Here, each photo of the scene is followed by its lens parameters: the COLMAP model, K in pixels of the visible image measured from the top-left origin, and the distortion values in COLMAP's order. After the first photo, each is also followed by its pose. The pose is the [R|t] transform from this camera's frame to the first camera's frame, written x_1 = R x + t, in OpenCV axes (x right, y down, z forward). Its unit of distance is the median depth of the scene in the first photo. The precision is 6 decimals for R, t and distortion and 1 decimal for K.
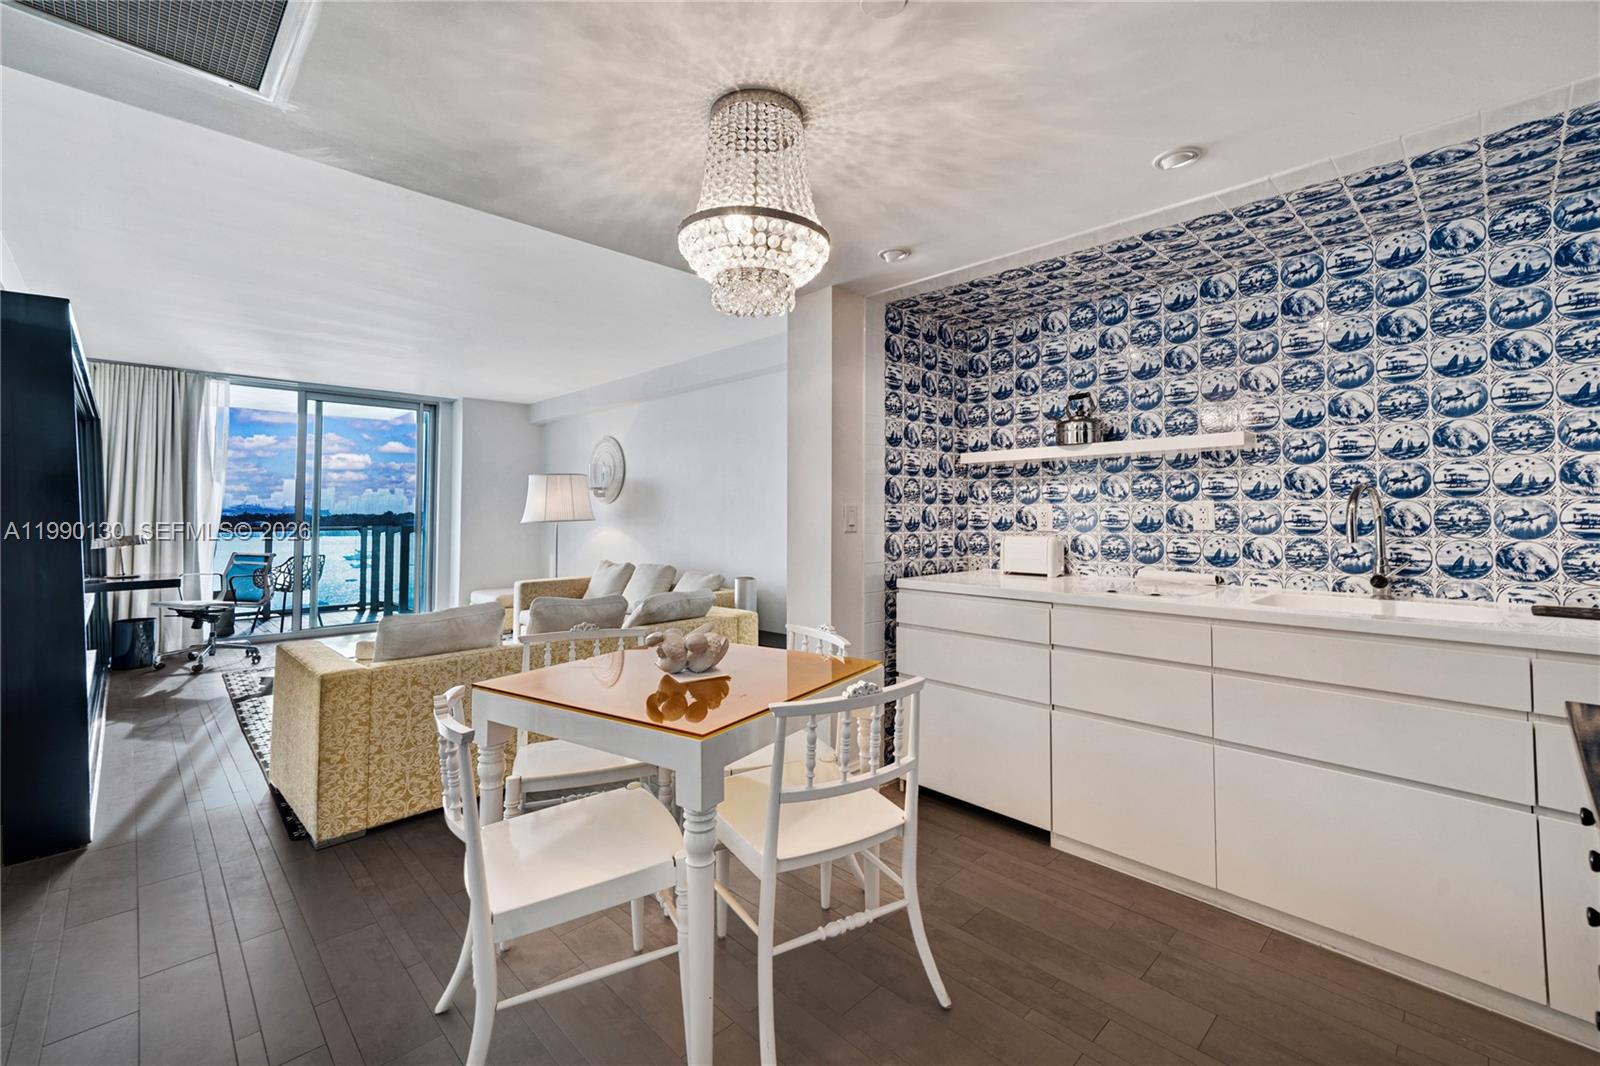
lens RADIAL K [[641.3, 0, 793.9], [0, 641.3, 506.1], [0, 0, 1]] dist [0.014926, 0.000067]
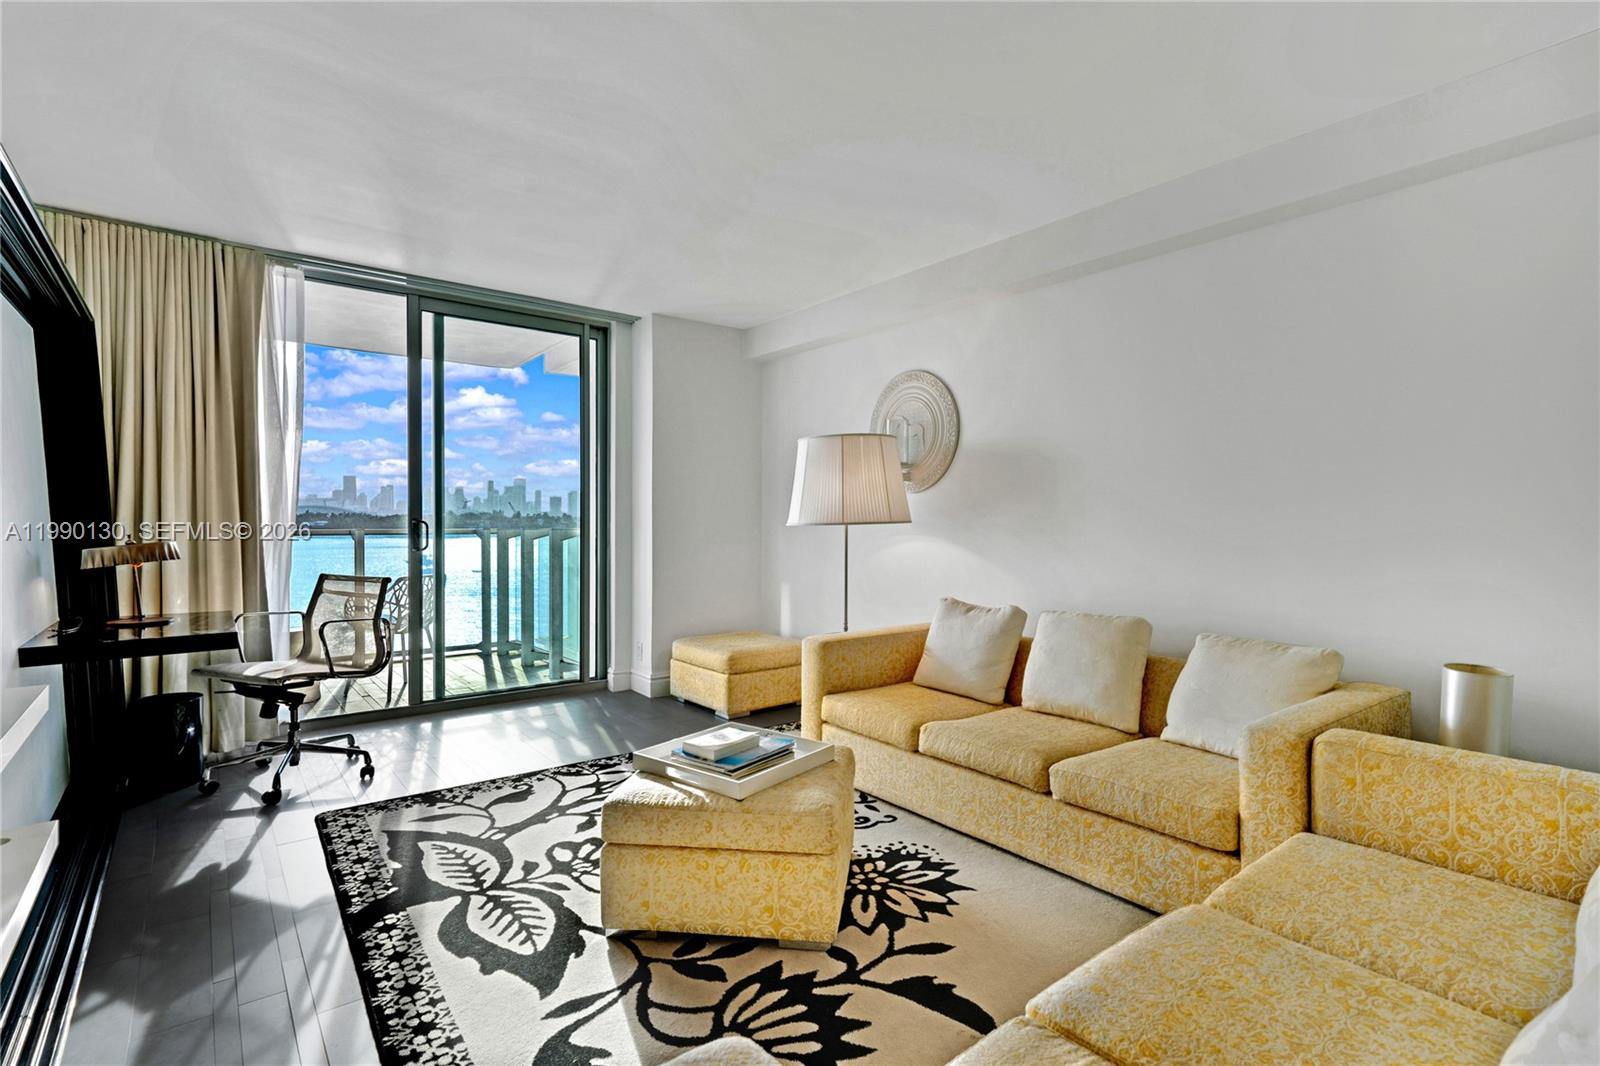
lens RADIAL K [[778.8, 0, 801.3], [0, 778.8, 542.3], [0, 0, 1]] dist [0.010201, -0.000158]
pose [[0.991204, 0.006594, -0.132176, -0.343923], [-0.000398, 0.998902, 0.046849, 0.010325], [0.132340, -0.046384, 0.990119, 0.366528]]
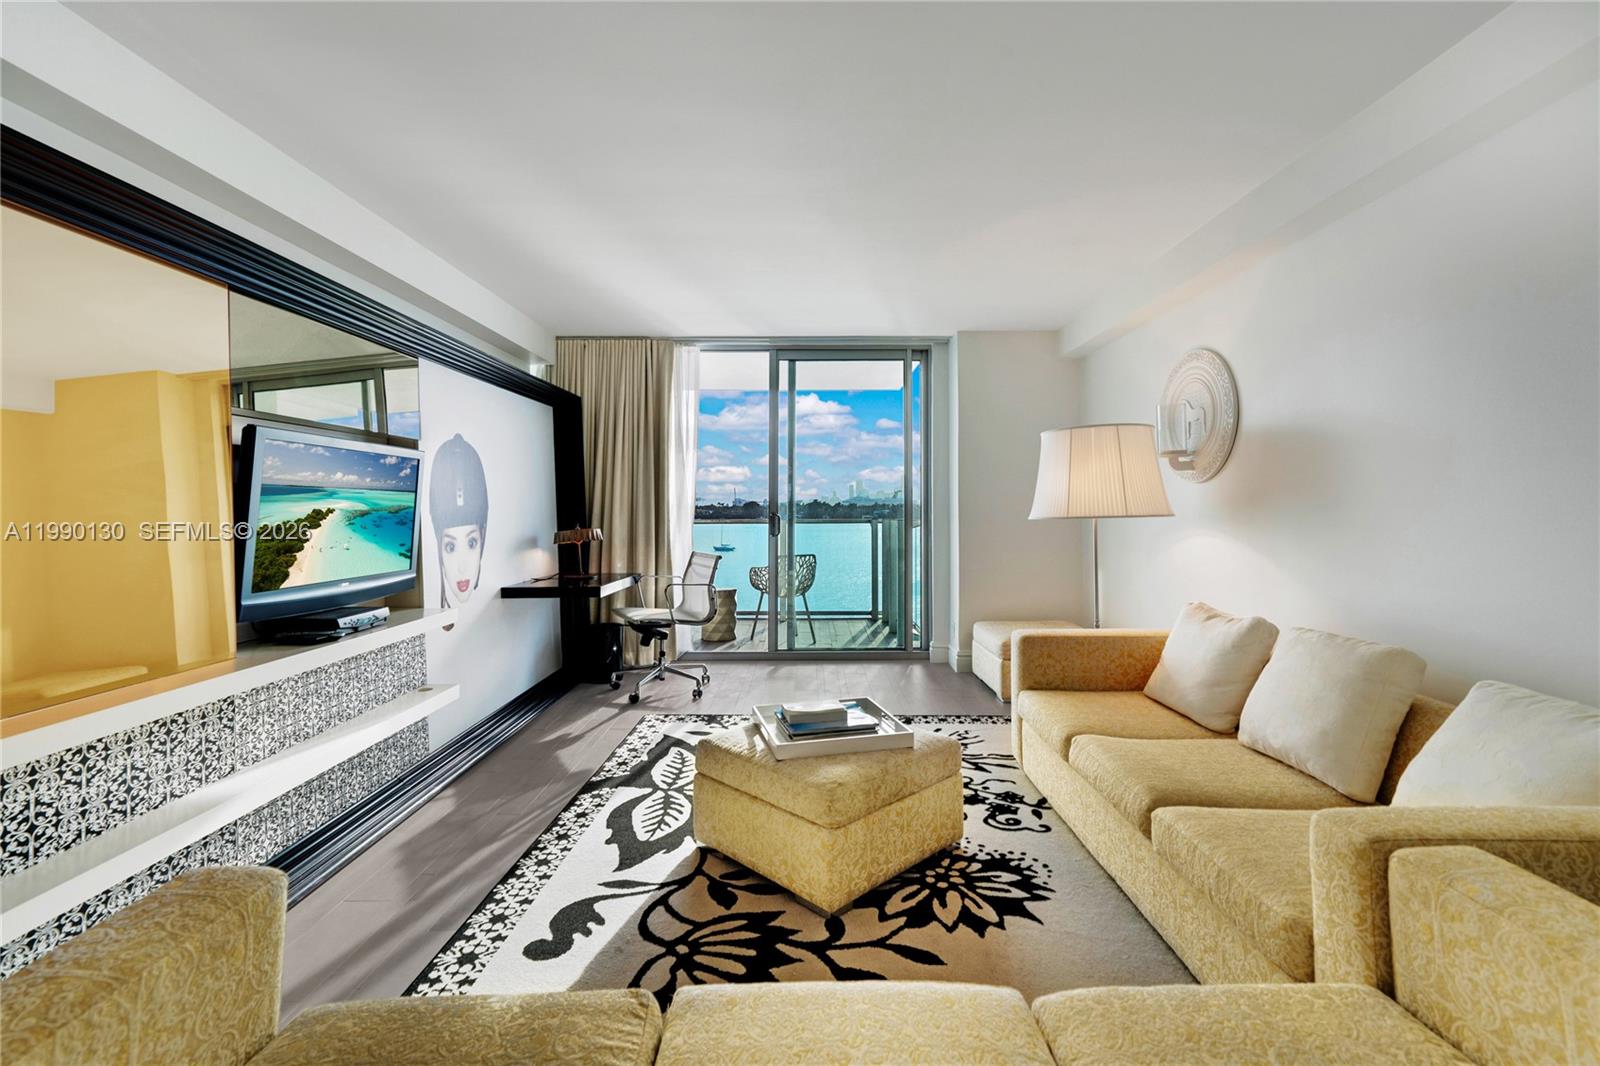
lens RADIAL K [[686.4, 0, 807.7], [0, 686.4, 490.3], [0, 0, 1]] dist [0.002069, 0.000567]
pose [[0.701630, -0.021529, -0.712216, -0.141703], [0.016701, 0.999766, -0.013768, 0.006817], [0.712346, -0.002234, 0.701825, 0.467459]]
